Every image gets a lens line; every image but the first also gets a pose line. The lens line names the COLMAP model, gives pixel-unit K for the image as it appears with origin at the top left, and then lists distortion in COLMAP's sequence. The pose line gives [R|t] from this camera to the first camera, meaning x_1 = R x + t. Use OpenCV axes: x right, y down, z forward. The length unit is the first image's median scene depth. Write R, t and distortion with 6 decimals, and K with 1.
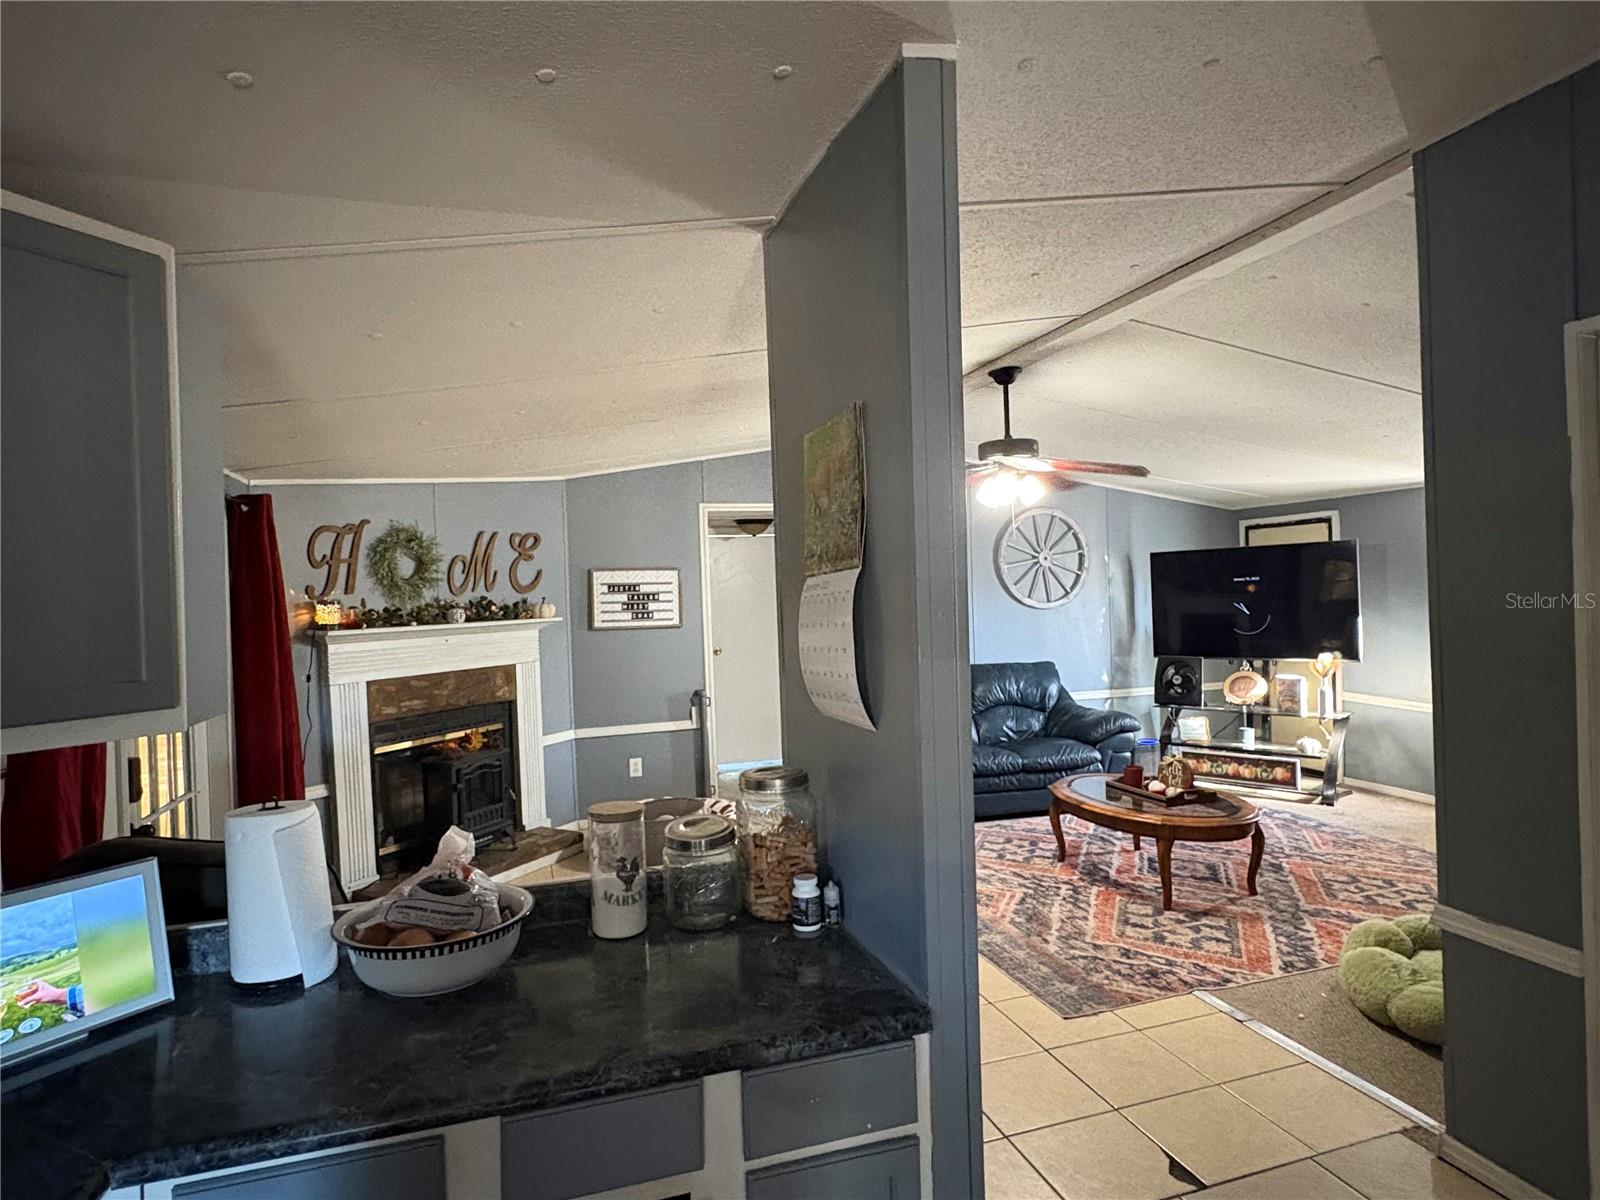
lens RADIAL K [[912.6, 0, 792.9], [0, 912.6, 599.7], [0, 0, 1]] dist [-0.005782, 0.000971]
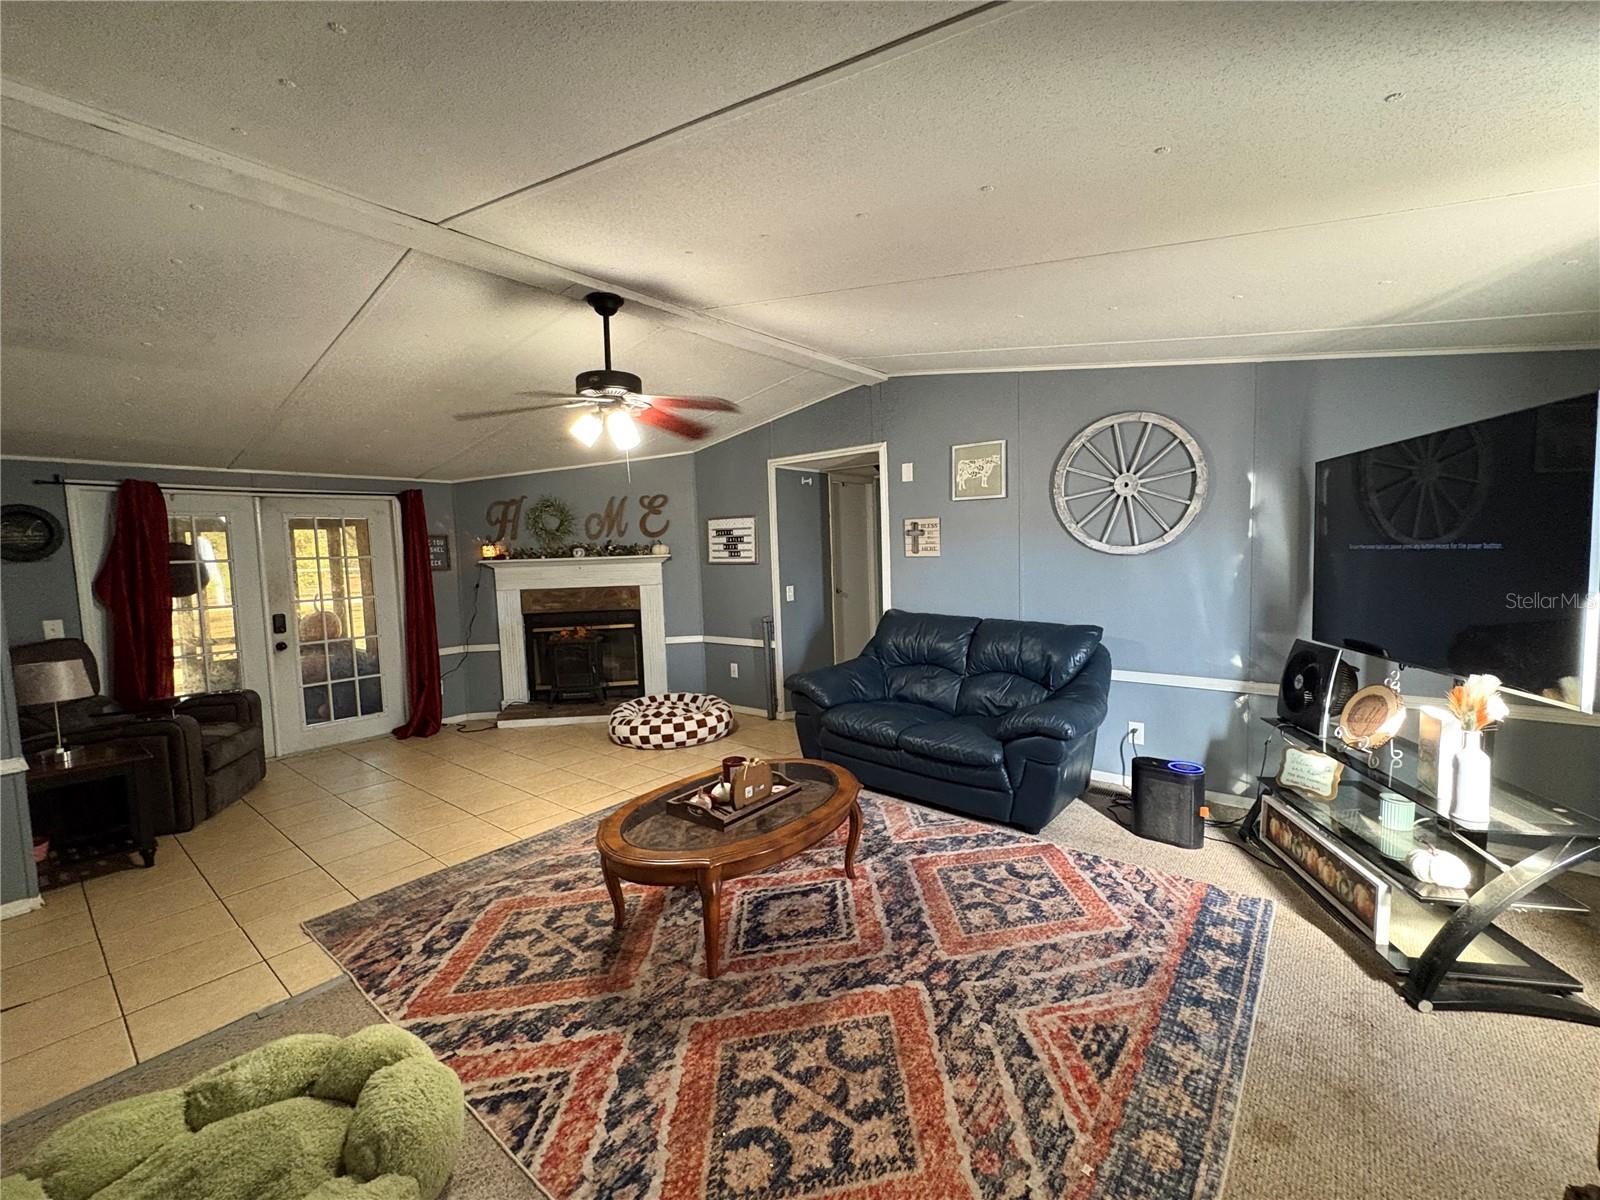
lens RADIAL K [[669.5, 0, 793.5], [0, 669.5, 600.0], [0, 0, 1]] dist [0.002725, -0.000014]
pose [[0.544968, 0.078080, -0.834813, 0.749019], [0.007640, 0.995151, 0.098064, -0.011116], [0.838422, -0.059819, 0.541729, 0.625218]]
